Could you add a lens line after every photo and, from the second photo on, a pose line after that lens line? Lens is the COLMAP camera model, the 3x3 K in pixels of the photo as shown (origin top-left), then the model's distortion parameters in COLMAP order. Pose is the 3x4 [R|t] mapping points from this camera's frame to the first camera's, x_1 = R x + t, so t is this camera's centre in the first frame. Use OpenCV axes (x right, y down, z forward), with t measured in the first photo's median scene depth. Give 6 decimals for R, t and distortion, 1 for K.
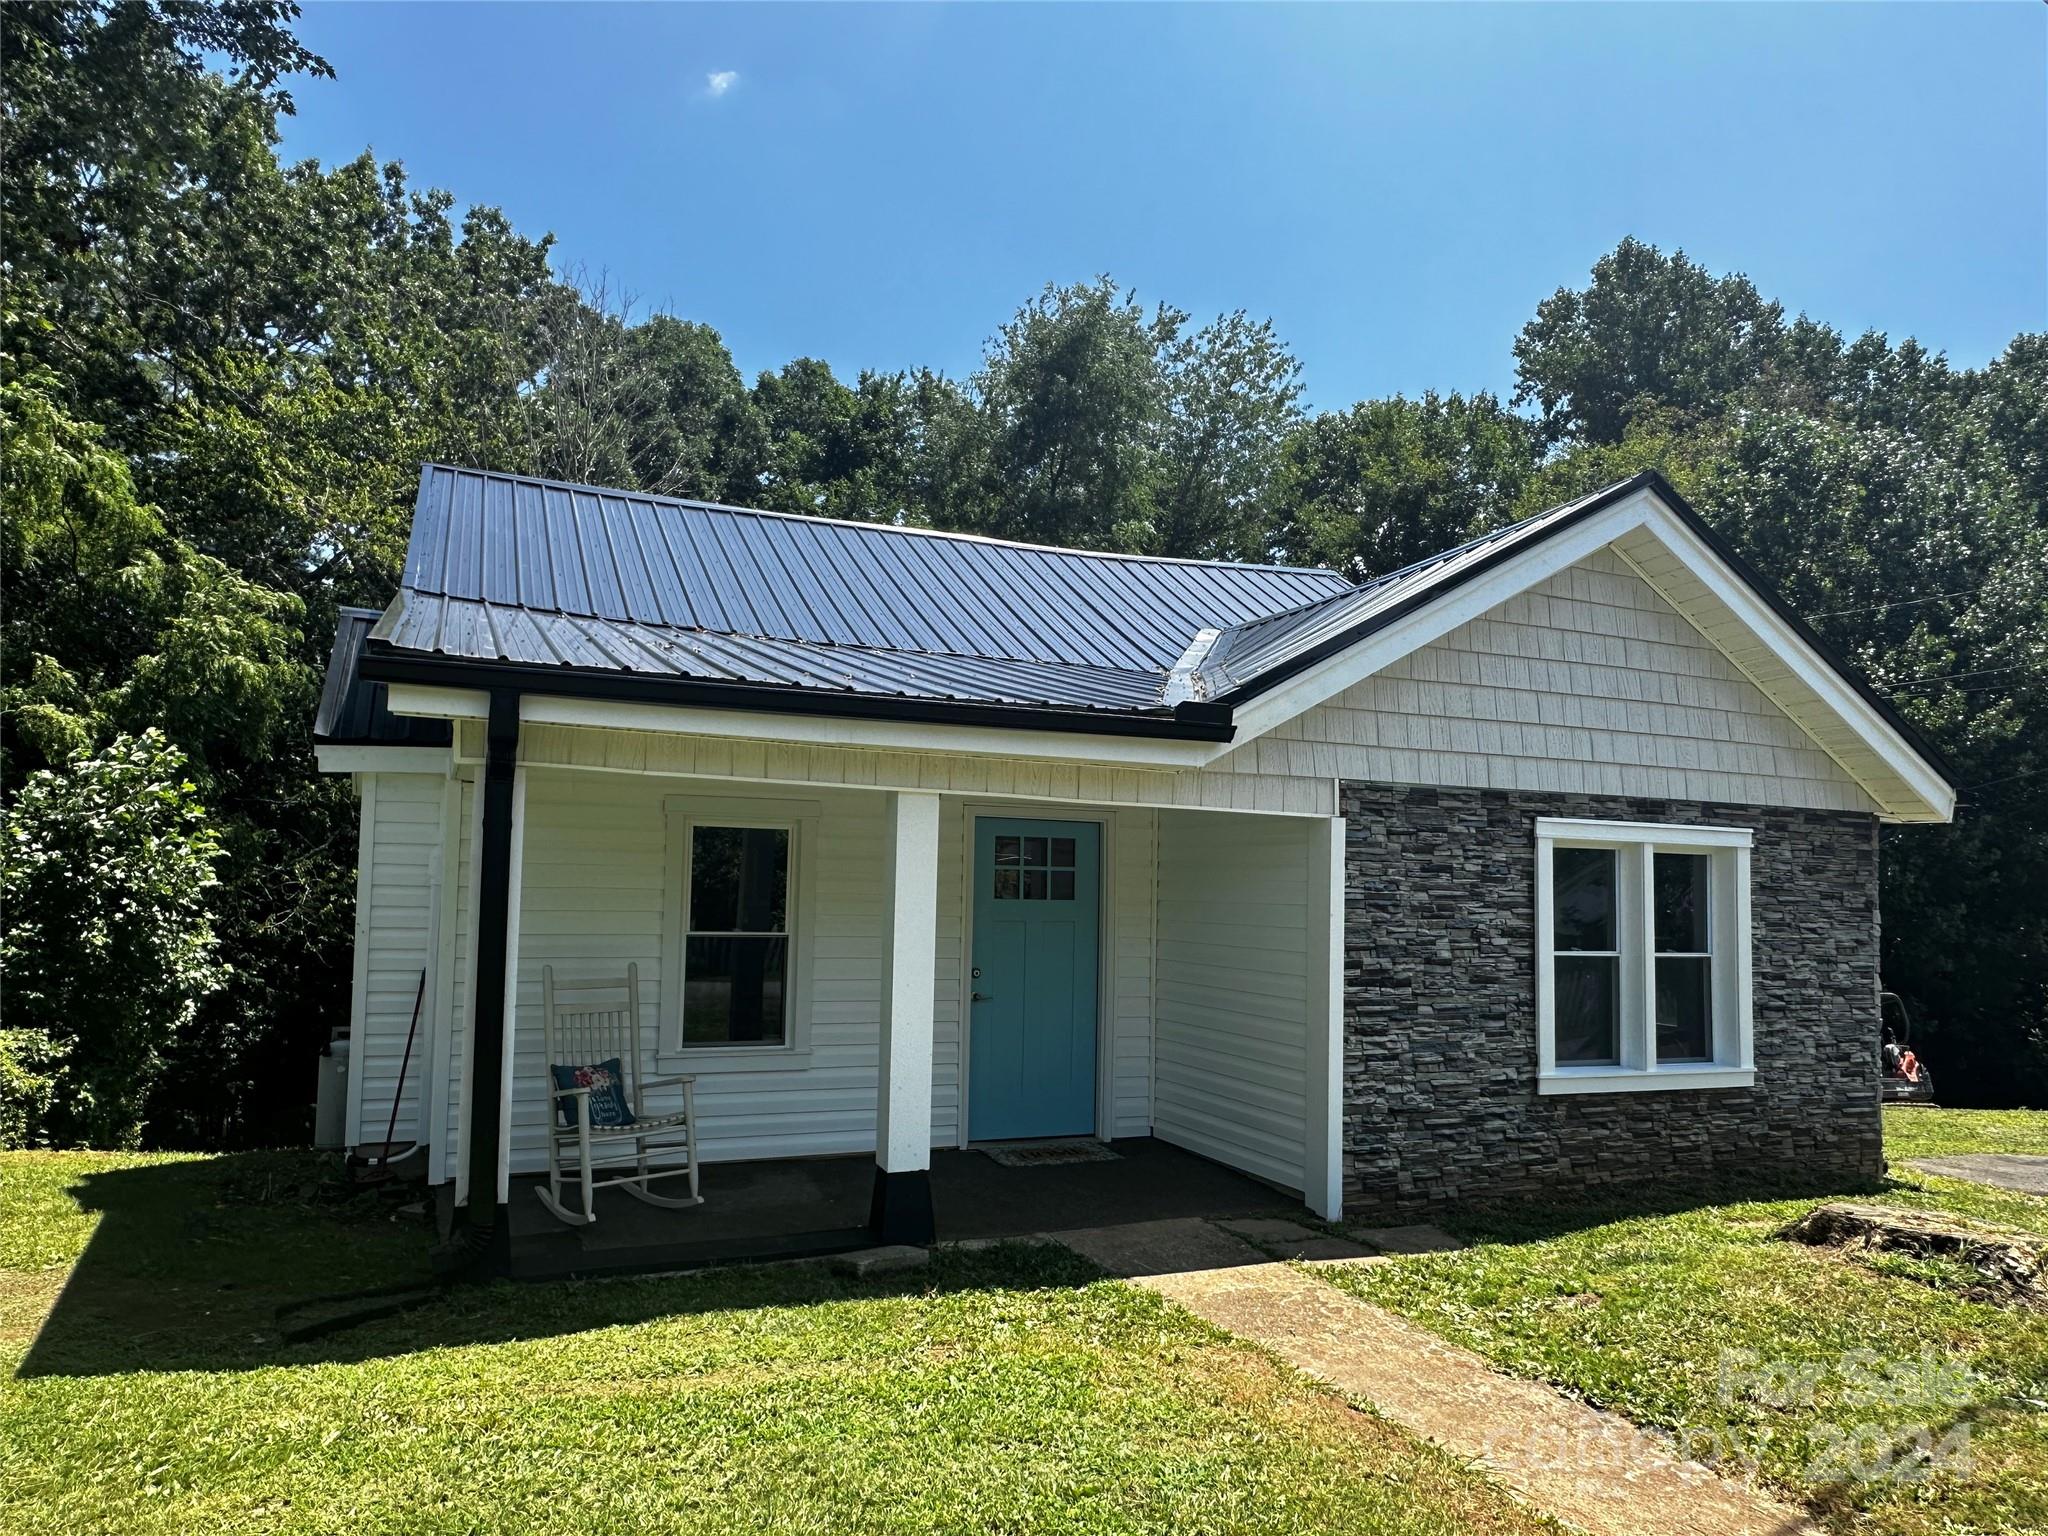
lens RADIAL K [[1315.5, 0, 1020.5], [0, 1315.5, 772.0], [0, 0, 1]] dist [-0.002656, -0.000667]
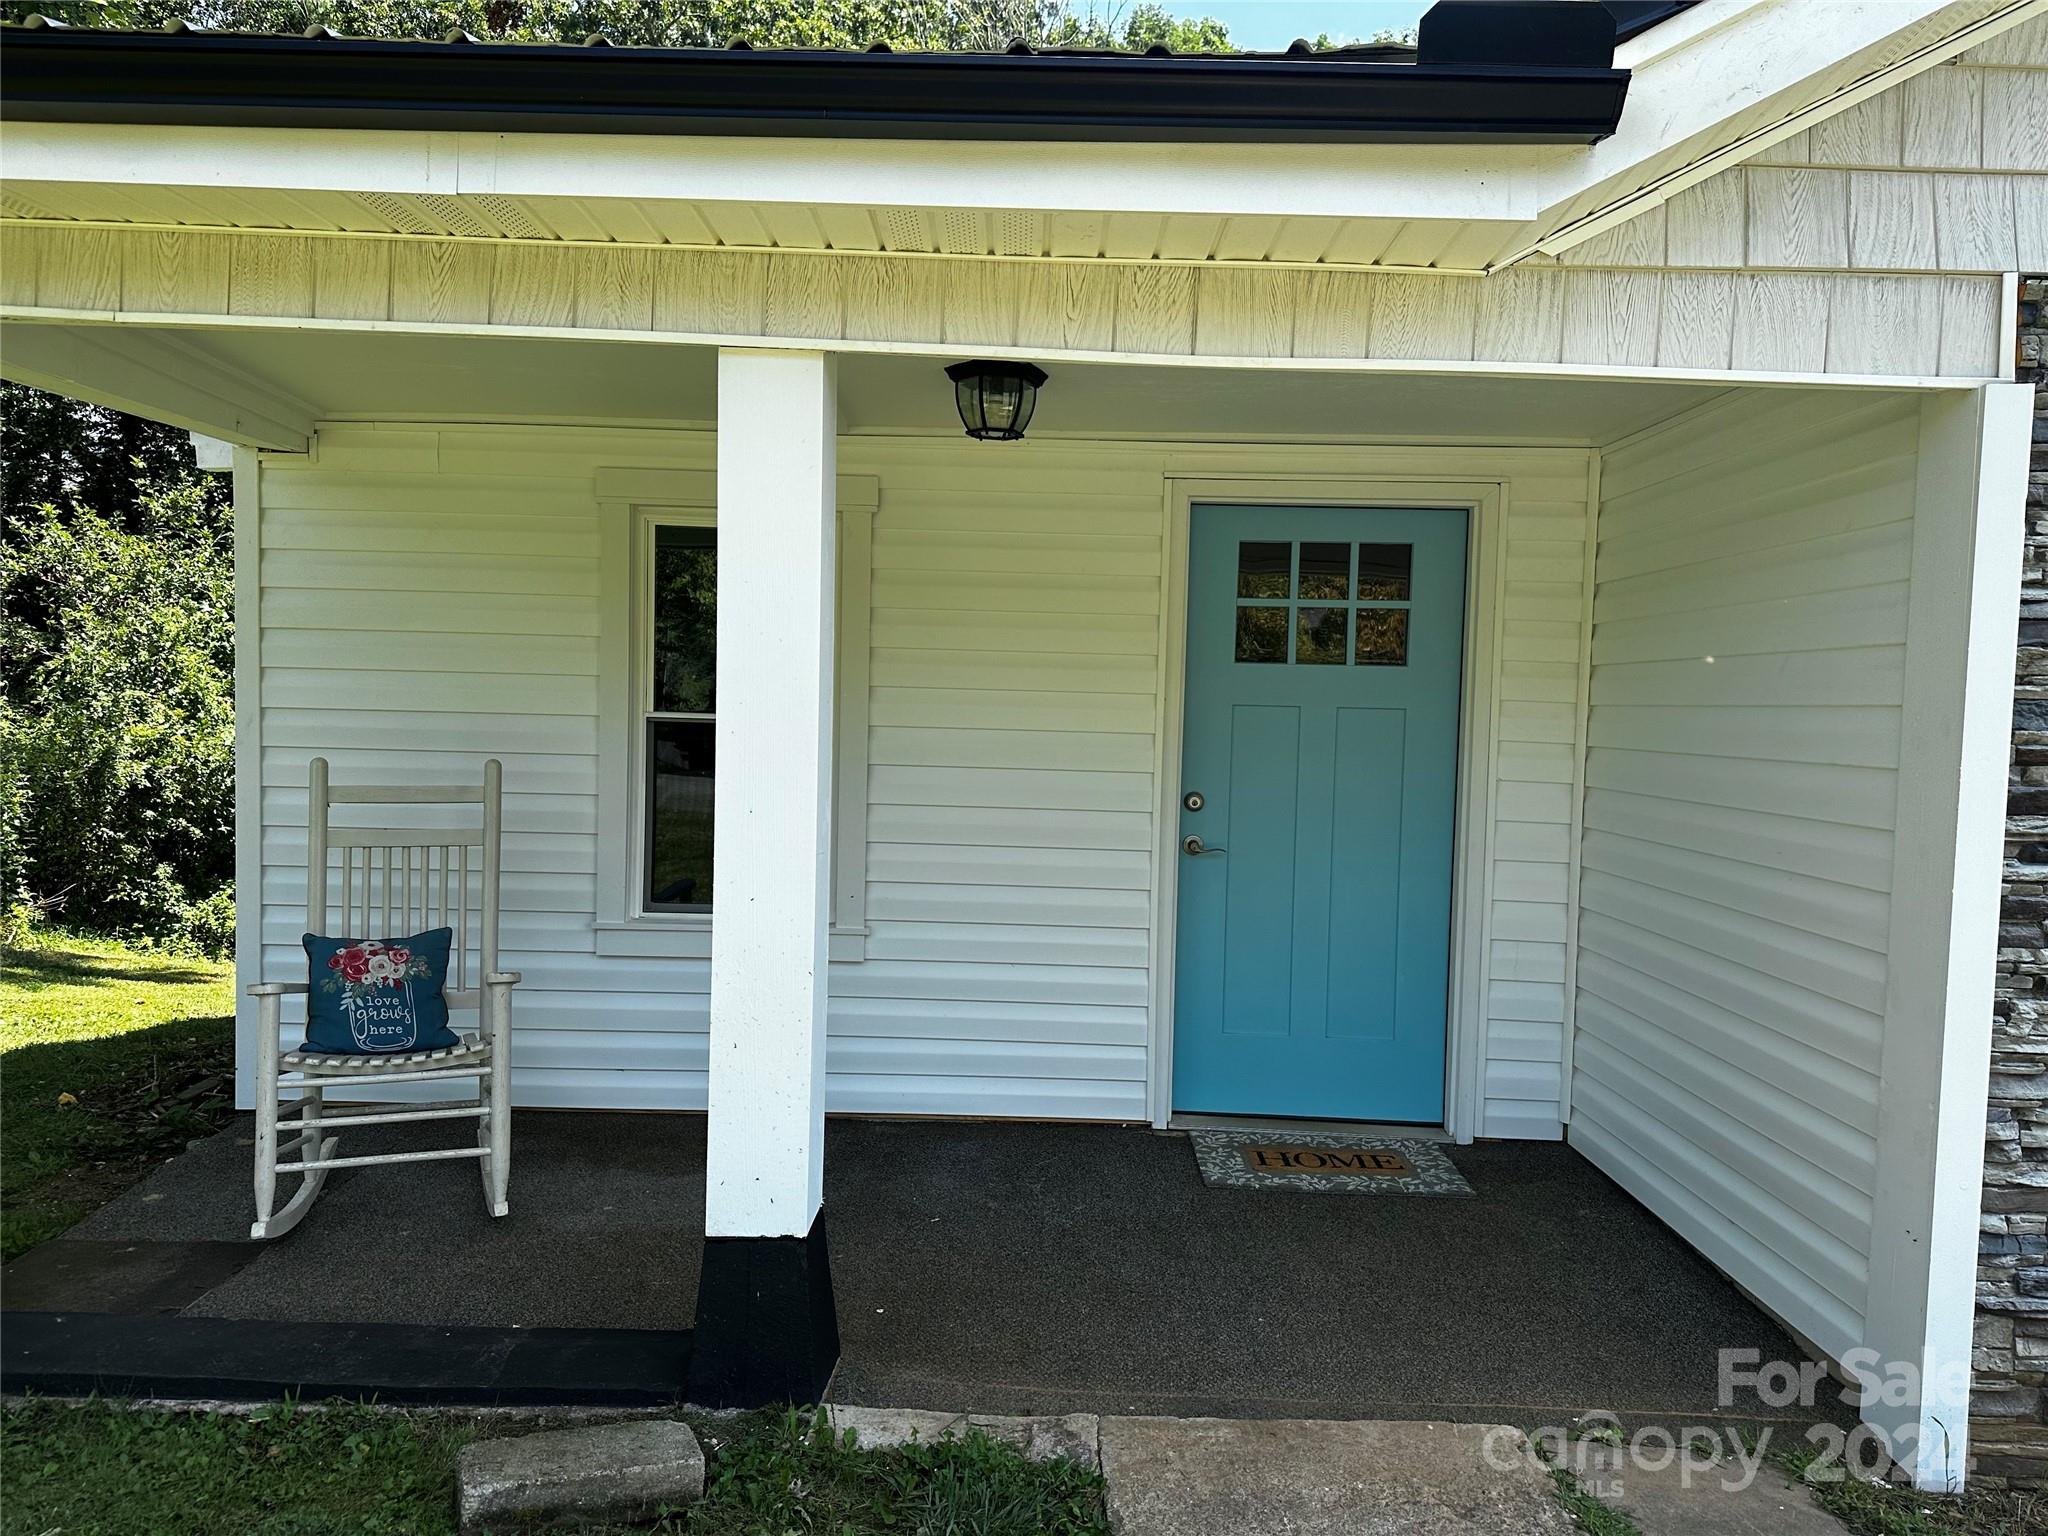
lens RADIAL K [[1455.4, 0, 1023.8], [0, 1455.4, 766.6], [0, 0, 1]] dist [0.021019, -0.010713]
pose [[0.915545, 0.020769, -0.401680, 0.160171], [0.027019, 0.993234, 0.112940, 0.084330], [0.401308, -0.114255, 0.908789, 0.529660]]
